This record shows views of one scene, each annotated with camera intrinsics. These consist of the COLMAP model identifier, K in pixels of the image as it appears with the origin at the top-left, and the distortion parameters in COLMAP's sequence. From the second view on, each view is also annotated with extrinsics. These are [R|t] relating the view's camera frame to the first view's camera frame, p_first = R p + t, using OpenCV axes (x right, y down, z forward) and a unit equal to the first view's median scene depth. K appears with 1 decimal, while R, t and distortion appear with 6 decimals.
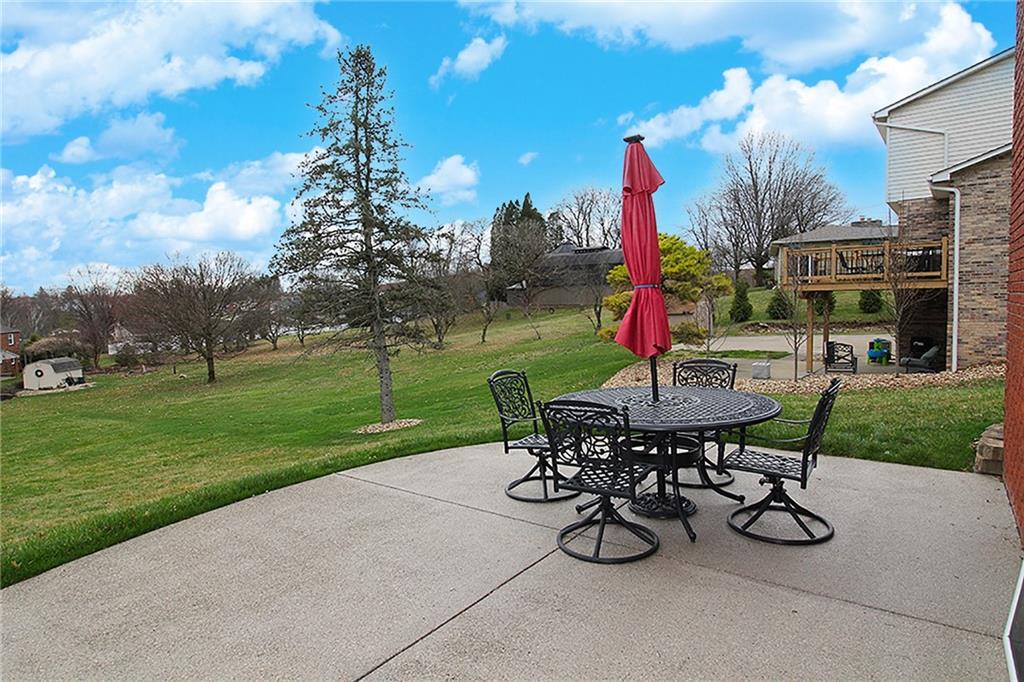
lens RADIAL K [[567.6, 0, 512.0], [0, 567.6, 341.0], [0, 0, 1]] dist [-0.002128, -0.001300]
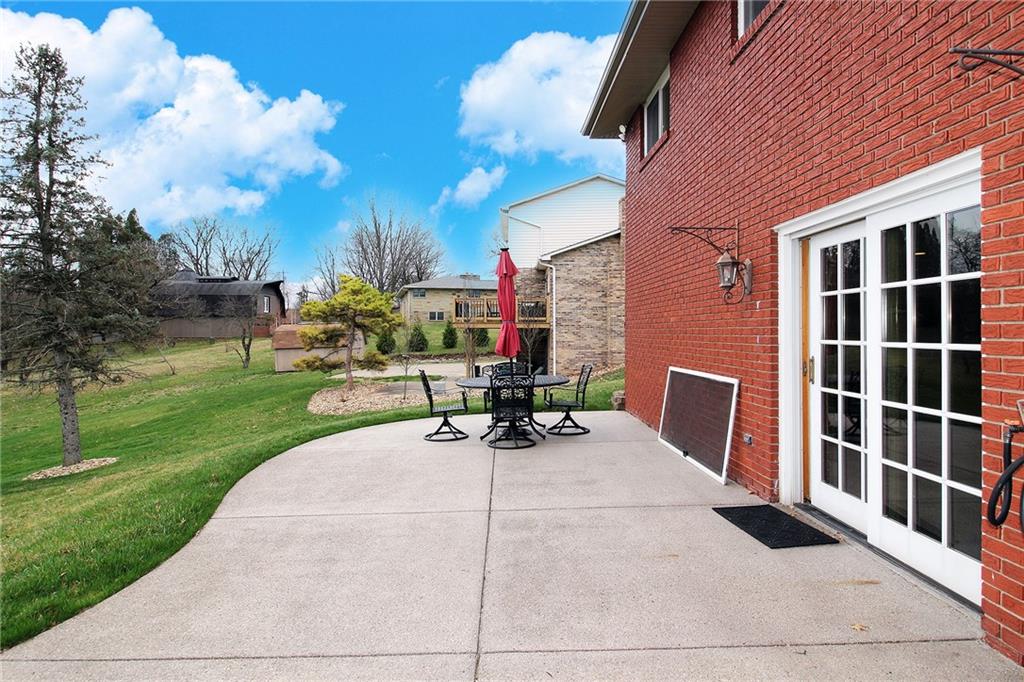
lens RADIAL K [[567.6, 0, 512.0], [0, 567.6, 341.0], [0, 0, 1]] dist [-0.002128, -0.001300]
pose [[0.787312, 0.009953, 0.616474, -0.093047], [0.028770, 0.998187, -0.052859, 0.007341], [-0.615883, 0.059353, 0.785599, -0.054290]]
